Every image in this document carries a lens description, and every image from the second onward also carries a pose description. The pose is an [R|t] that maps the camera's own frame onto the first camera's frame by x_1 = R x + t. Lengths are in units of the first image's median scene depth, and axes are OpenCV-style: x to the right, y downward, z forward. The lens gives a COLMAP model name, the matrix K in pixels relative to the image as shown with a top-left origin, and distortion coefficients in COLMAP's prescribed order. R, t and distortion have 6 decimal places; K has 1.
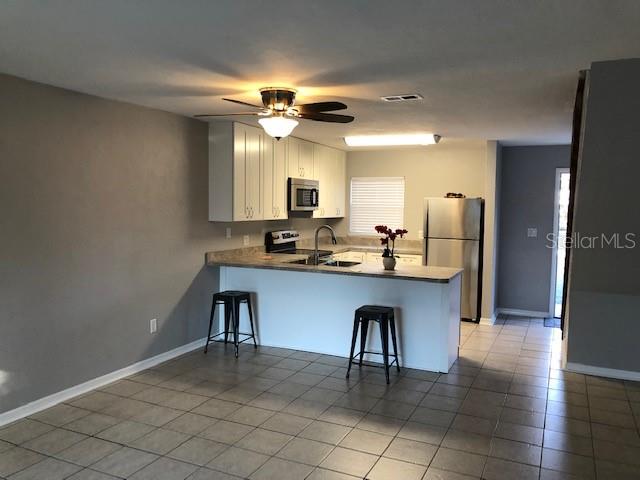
lens RADIAL K [[530.8, 0, 320.1], [0, 530.8, 240.7], [0, 0, 1]] dist [0.019980, 0.005900]
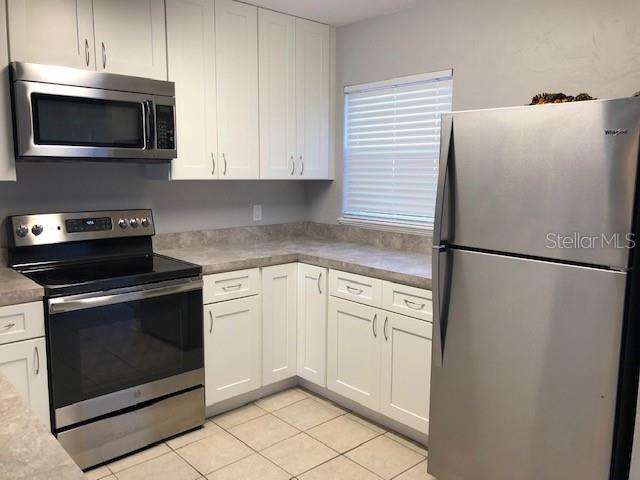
lens RADIAL K [[530.8, 0, 321.5], [0, 530.8, 241.4], [0, 0, 1]] dist [0.019980, 0.005900]
pose [[0.925285, 0.066172, -0.373456, 0.205154], [-0.036718, 0.995666, 0.085447, -0.030731], [0.377491, -0.065350, 0.923704, 0.587186]]
